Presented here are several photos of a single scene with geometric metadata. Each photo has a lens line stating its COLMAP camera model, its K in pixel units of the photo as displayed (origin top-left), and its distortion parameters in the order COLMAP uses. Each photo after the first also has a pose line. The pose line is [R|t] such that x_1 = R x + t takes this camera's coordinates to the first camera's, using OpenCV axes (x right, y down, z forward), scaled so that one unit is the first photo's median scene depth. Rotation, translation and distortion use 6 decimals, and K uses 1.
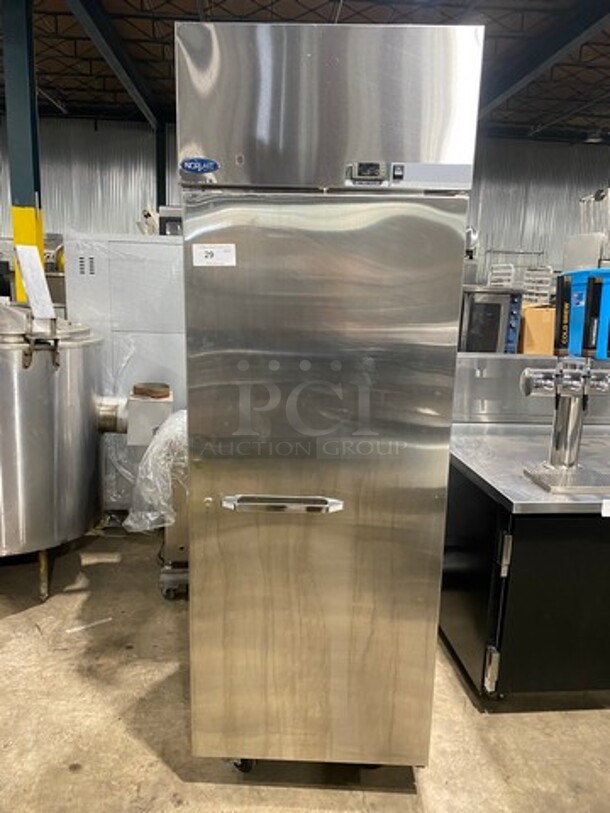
lens RADIAL K [[610.1, 0, 305.0], [0, 610.1, 406.5], [0, 0, 1]] dist [0.011074, 0.003446]
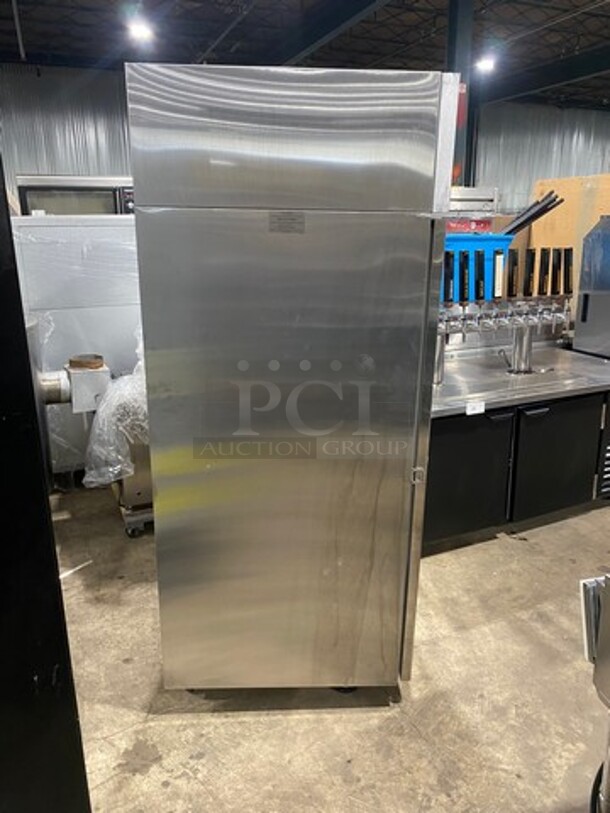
lens RADIAL K [[610.1, 0, 305.0], [0, 610.1, 406.5], [0, 0, 1]] dist [0.011074, 0.003446]
pose [[0.949238, -0.128621, 0.287061, -0.220979], [0.101736, 0.989067, 0.106750, -0.026653], [-0.297653, -0.072127, 0.951946, -0.203270]]
